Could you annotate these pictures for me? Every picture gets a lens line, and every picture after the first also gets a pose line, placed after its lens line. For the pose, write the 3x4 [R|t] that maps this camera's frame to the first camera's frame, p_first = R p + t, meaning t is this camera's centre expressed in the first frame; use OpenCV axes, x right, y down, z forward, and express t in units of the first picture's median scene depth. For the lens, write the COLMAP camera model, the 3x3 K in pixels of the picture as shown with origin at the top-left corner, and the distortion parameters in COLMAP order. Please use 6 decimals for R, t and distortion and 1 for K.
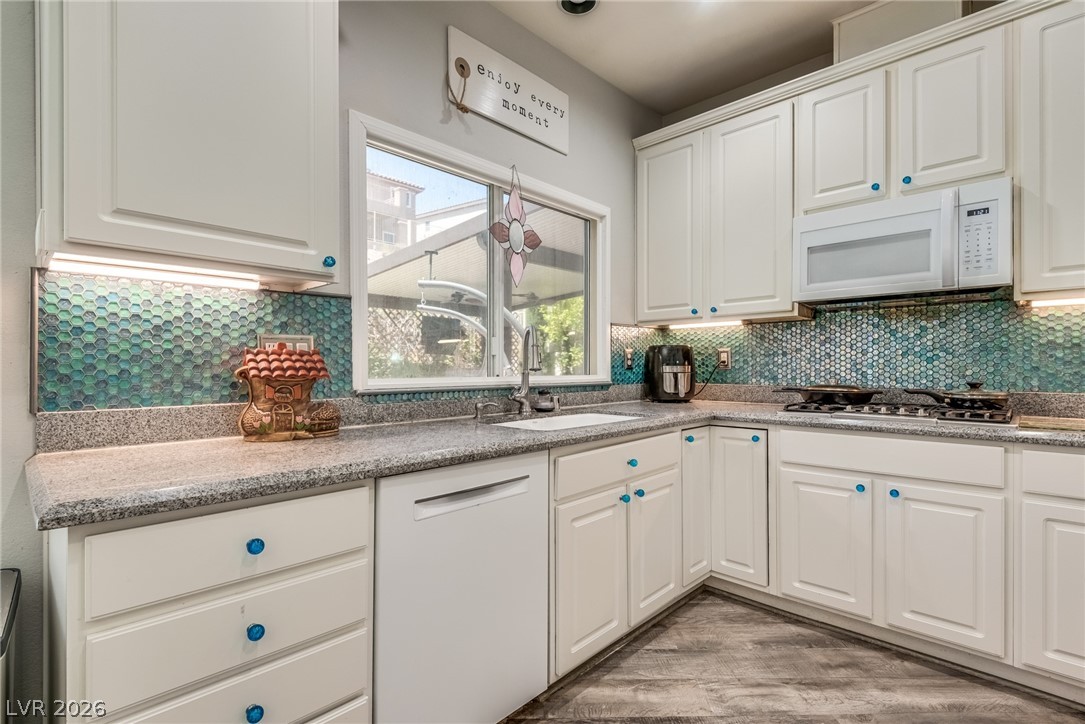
lens RADIAL K [[513.6, 0, 536.7], [0, 513.6, 365.4], [0, 0, 1]] dist [0.004574, -0.000160]
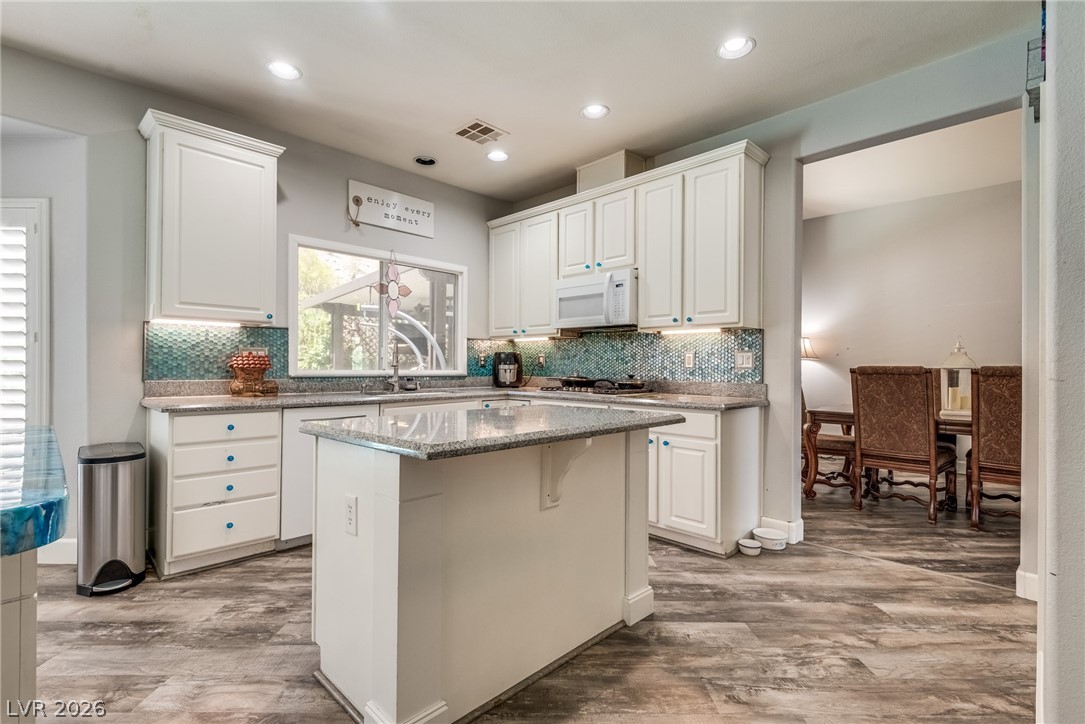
lens RADIAL K [[506.3, 0, 542.5], [0, 506.3, 362.0], [0, 0, 1]] dist [0.003560, -0.000607]
pose [[0.999940, 0.009059, -0.006172, 0.499315], [-0.009094, 0.999942, -0.005689, -0.000649], [0.006120, 0.005745, 0.999965, -0.749310]]
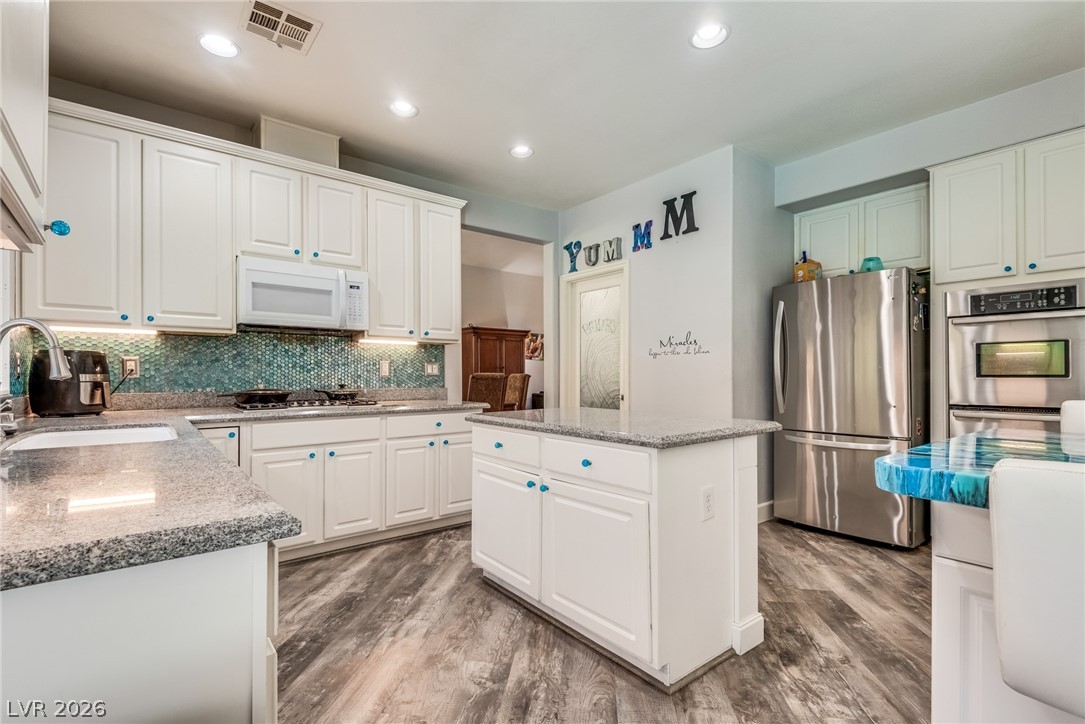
lens RADIAL K [[499.1, 0, 531.5], [0, 499.1, 369.8], [0, 0, 1]] dist [0.004435, 0.000111]
pose [[0.129073, 0.012969, 0.991550, -0.642073], [-0.001968, 0.999916, -0.012822, 0.004301], [-0.991633, -0.000297, 0.129088, 0.153788]]
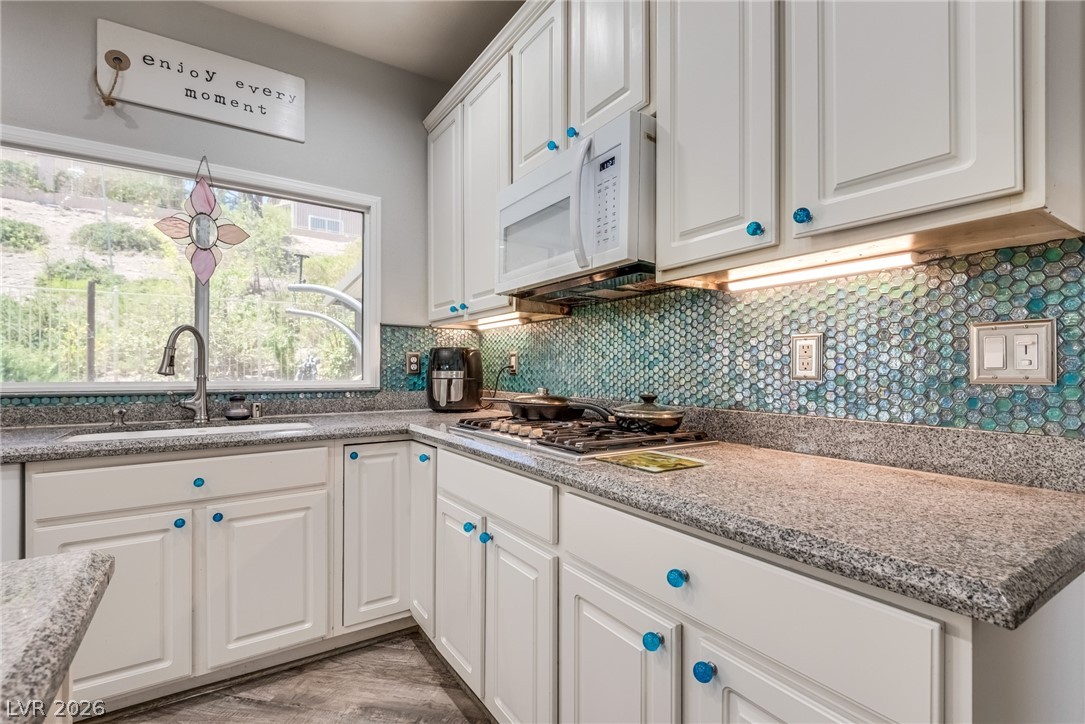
lens RADIAL K [[501.4, 0, 545.8], [0, 501.4, 365.7], [0, 0, 1]] dist [0.002491, -0.008854]
pose [[0.978561, 0.003988, -0.205917, 0.783657], [-0.005370, 0.999967, -0.006154, -0.004721], [0.205885, 0.007127, 0.978550, 0.242093]]
